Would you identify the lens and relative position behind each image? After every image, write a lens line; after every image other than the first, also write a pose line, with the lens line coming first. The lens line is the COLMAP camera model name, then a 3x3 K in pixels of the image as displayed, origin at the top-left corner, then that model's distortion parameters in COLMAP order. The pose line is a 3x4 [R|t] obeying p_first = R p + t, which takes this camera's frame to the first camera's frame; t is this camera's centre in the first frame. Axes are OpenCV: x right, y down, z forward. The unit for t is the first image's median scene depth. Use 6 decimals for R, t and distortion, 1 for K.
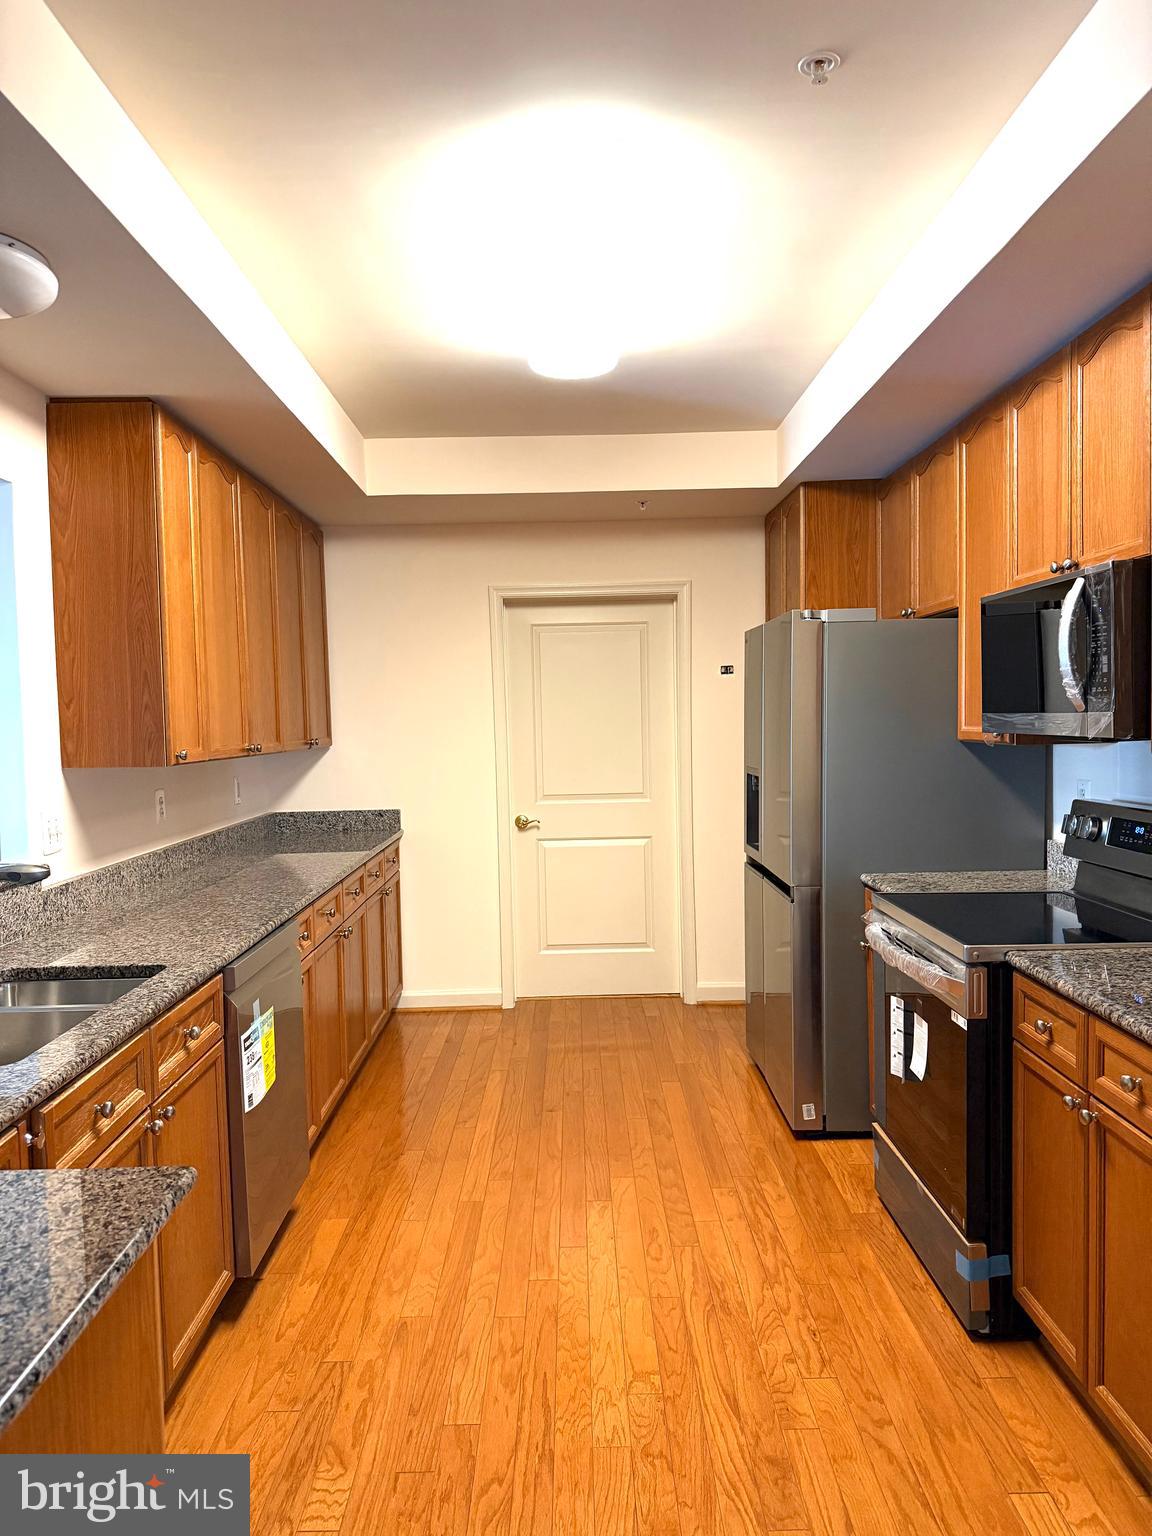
lens RADIAL K [[1087.0, 0, 579.8], [0, 1087.0, 778.5], [0, 0, 1]] dist [0.113875, -0.189242]
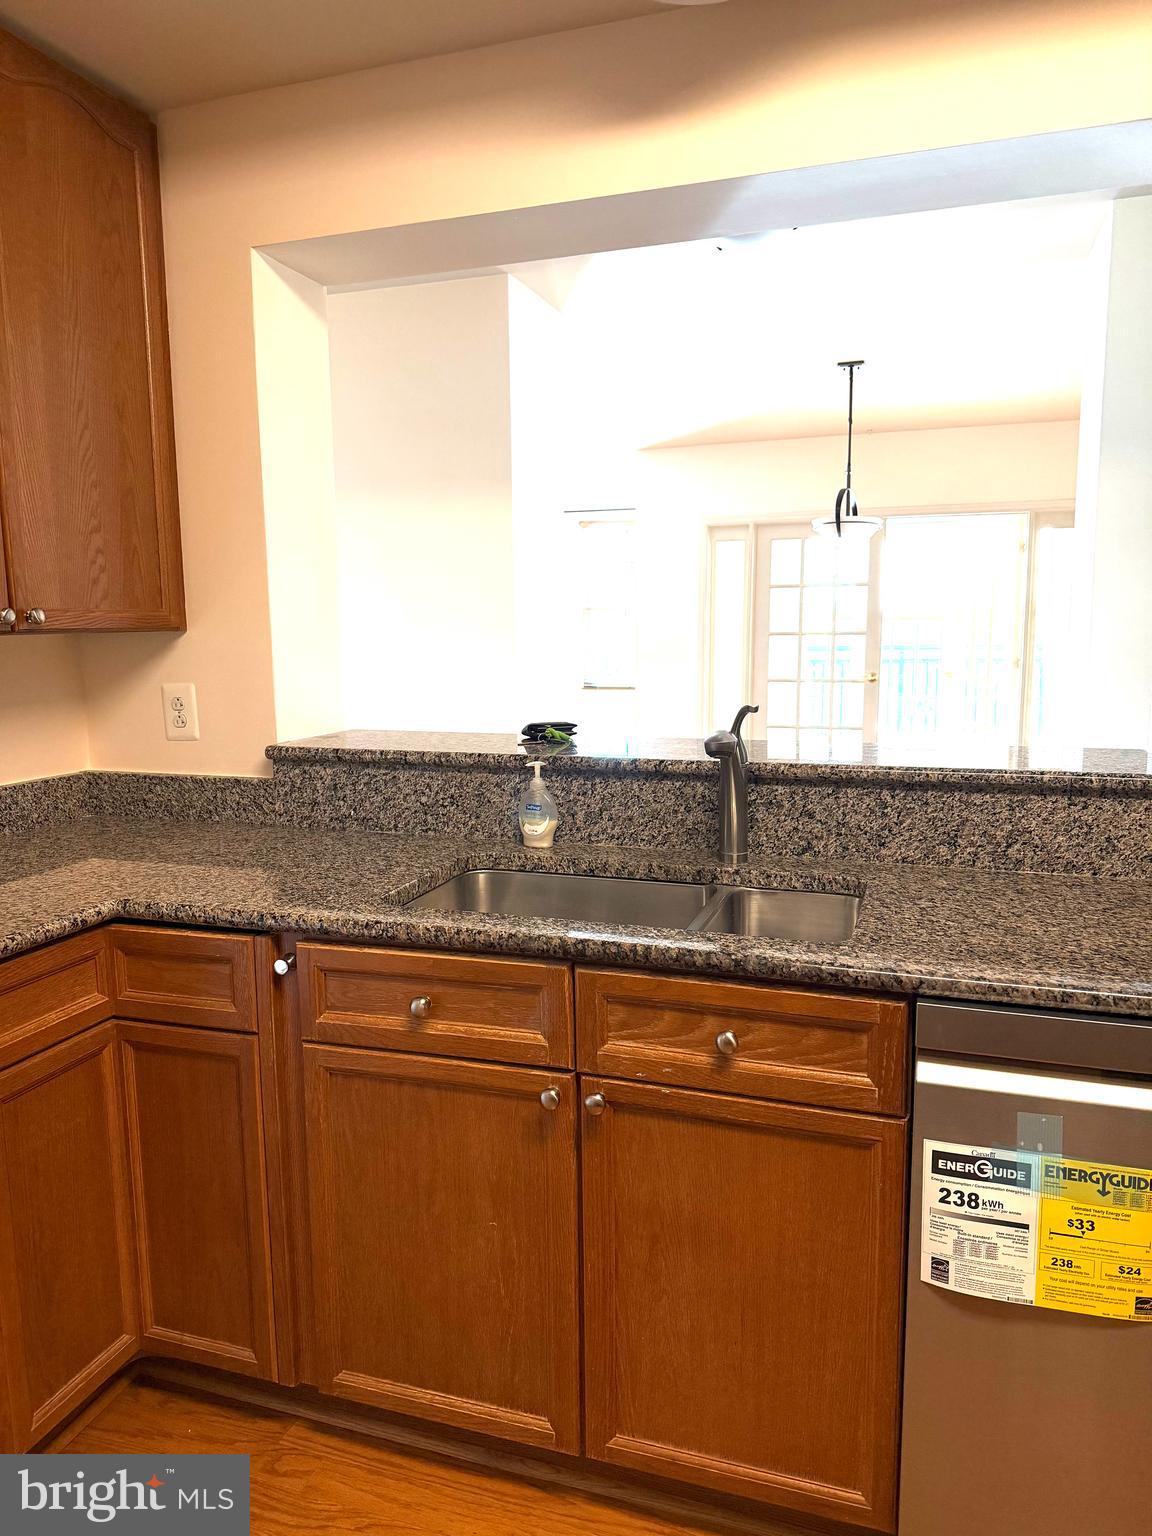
lens RADIAL K [[1087.0, 0, 579.8], [0, 1087.0, 778.5], [0, 0, 1]] dist [0.113875, -0.189242]
pose [[-0.340913, 0.158544, -0.926630, 0.167134], [-0.038470, 0.982498, 0.182256, -0.016347], [0.939308, 0.097781, -0.328847, 0.834149]]
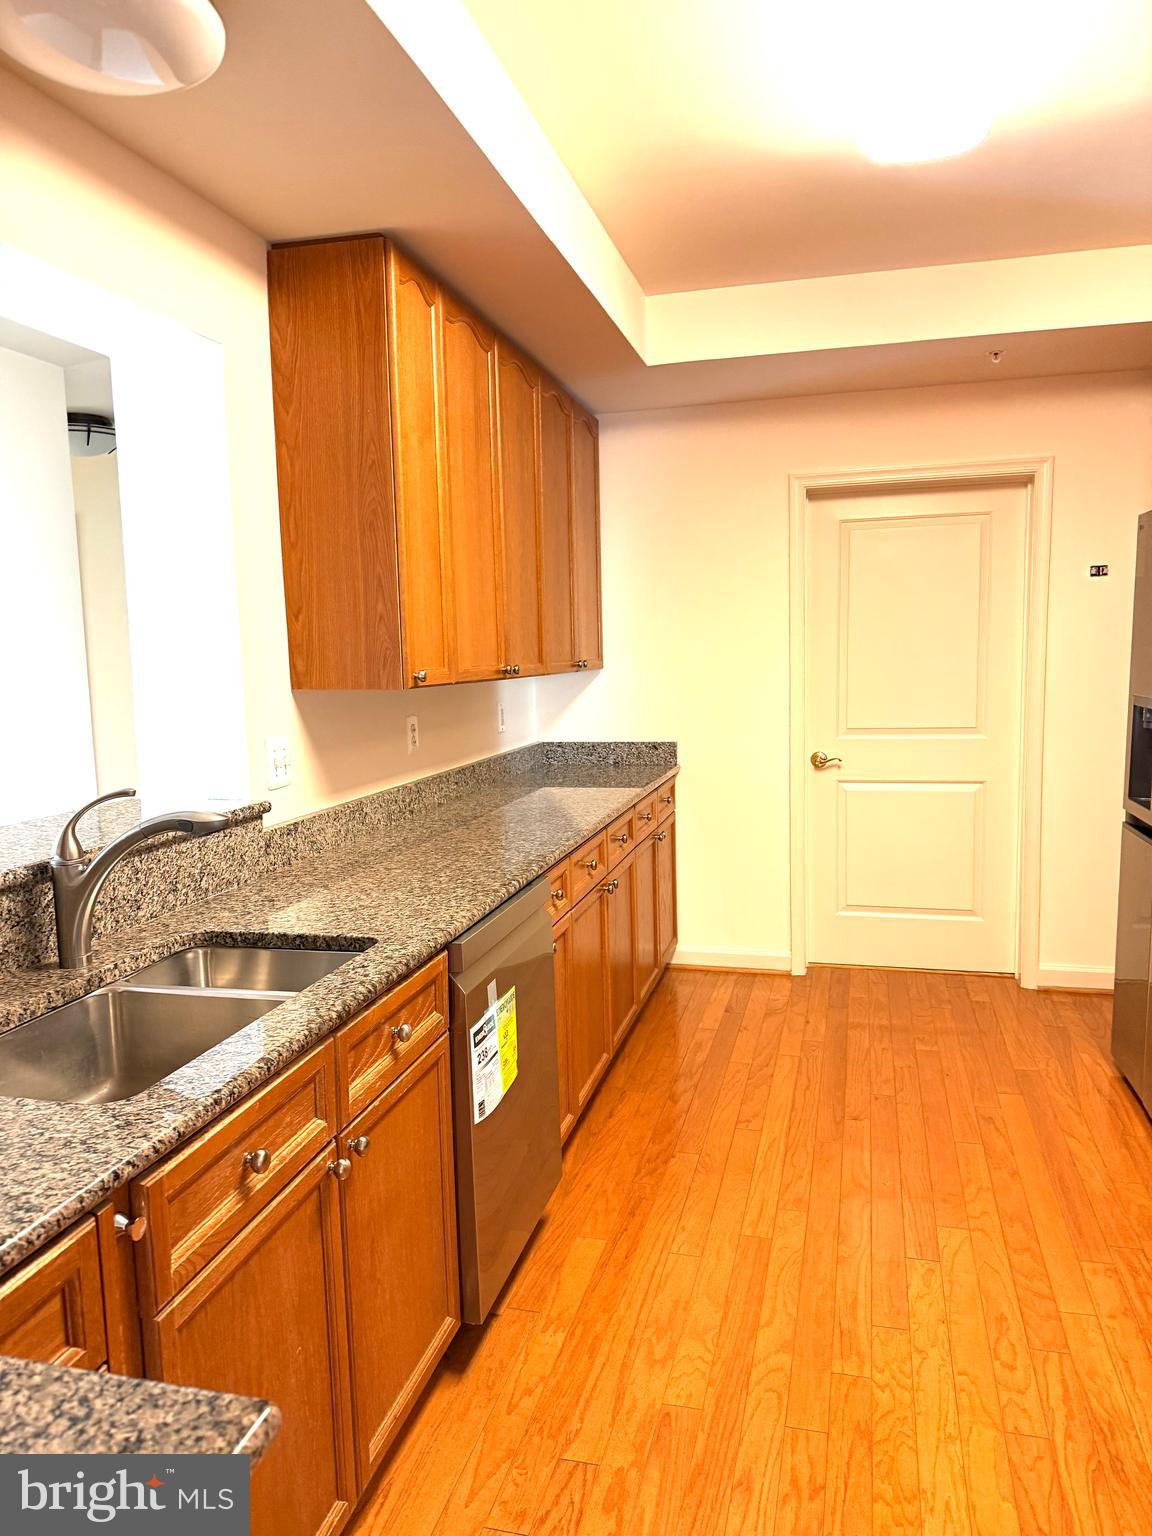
lens RADIAL K [[1087.0, 0, 579.8], [0, 1087.0, 778.5], [0, 0, 1]] dist [0.113875, -0.189242]
pose [[0.966711, 0.029952, -0.254112, -0.029494], [-0.012938, 0.997576, 0.068367, -0.001505], [0.255544, -0.062803, 0.964755, 0.224558]]
